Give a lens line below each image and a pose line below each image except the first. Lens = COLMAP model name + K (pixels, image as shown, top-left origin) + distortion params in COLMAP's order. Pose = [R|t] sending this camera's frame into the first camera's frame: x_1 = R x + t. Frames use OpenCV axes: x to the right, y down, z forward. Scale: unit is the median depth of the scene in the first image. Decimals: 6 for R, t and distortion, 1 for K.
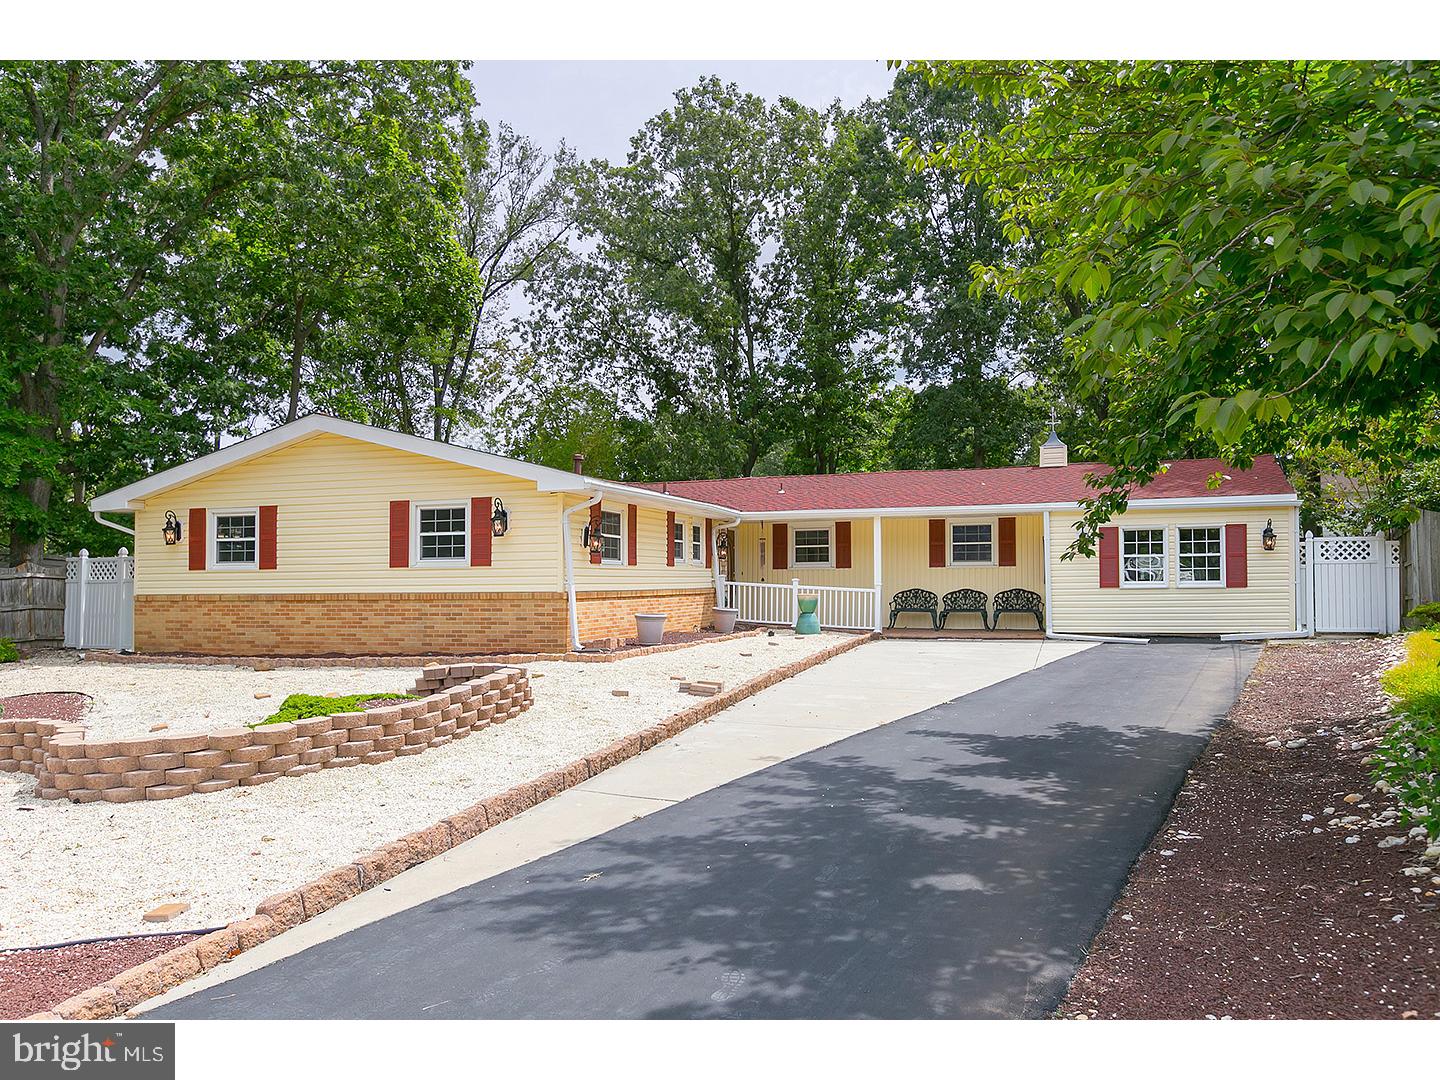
lens RADIAL K [[925.0, 0, 719.9], [0, 925.0, 512.0], [0, 0, 1]] dist [-0.000483, 0.000390]
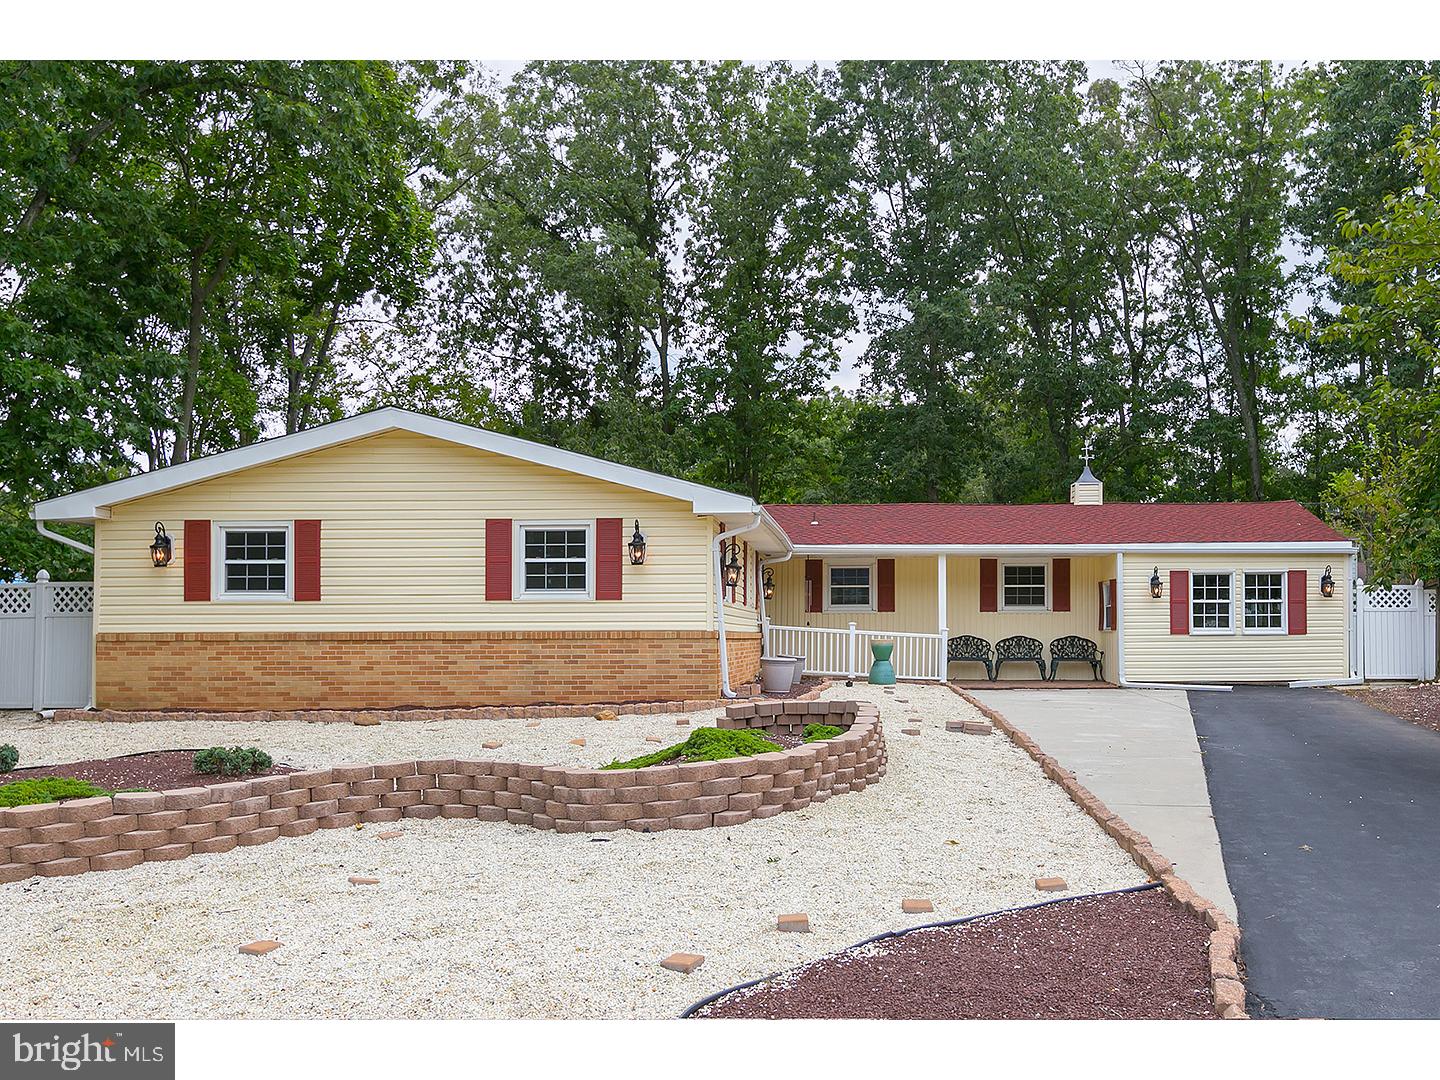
lens RADIAL K [[1231.7, 0, 720.0], [0, 1231.7, 540.0], [0, 0, 1]] dist [0.006099, 0.001808]
pose [[0.959927, 0.027938, 0.278855, -0.430021], [-0.025358, 0.999596, -0.012857, 0.014565], [-0.279101, 0.005270, 0.960247, -0.096149]]
